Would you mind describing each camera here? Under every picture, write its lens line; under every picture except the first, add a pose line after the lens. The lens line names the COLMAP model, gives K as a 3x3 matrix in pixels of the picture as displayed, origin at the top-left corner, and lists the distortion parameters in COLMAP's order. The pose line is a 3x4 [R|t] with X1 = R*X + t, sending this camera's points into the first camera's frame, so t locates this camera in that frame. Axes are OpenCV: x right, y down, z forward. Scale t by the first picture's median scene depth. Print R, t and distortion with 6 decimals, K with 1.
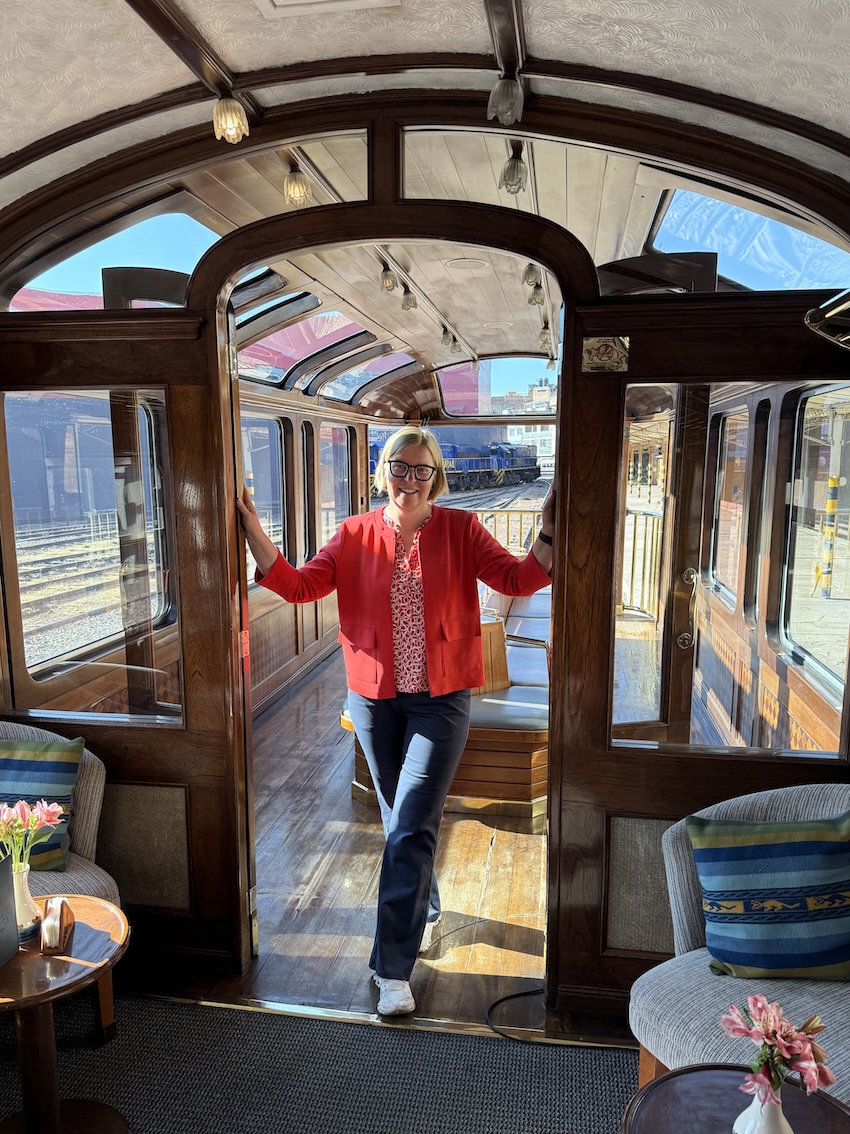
lens RADIAL K [[833.9, 0, 425.0], [0, 833.9, 567.0], [0, 0, 1]] dist [0.039845, 0.002614]
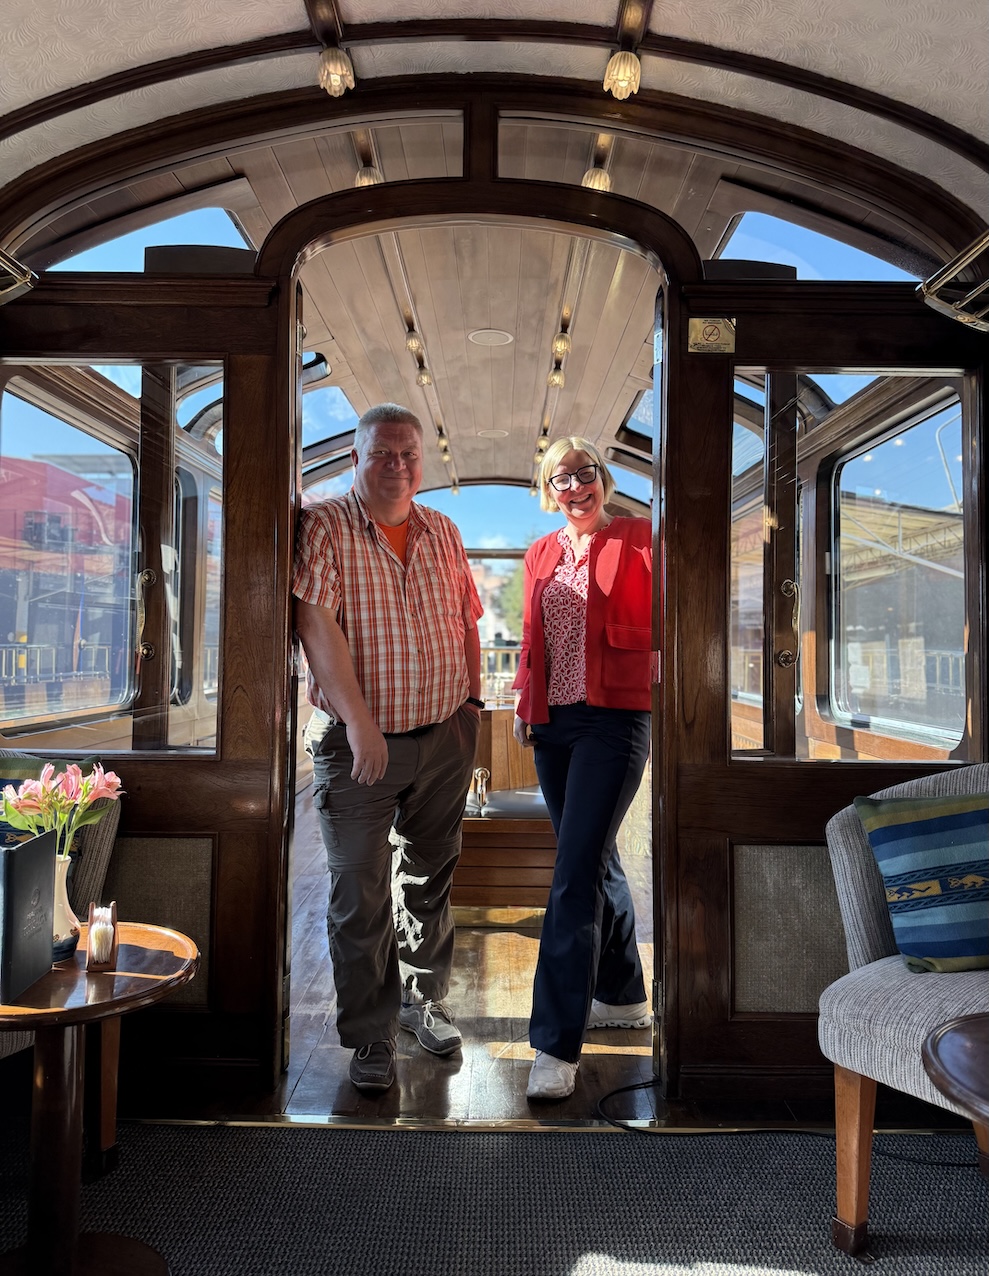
lens RADIAL K [[893.3, 0, 491.8], [0, 893.3, 582.9], [0, 0, 1]] dist [0.036672, -0.002066]
pose [[0.987447, 0.024584, 0.156024, -0.190681], [0.007177, 0.979809, -0.199806, 0.231904], [-0.157786, 0.198418, 0.967333, 0.092782]]
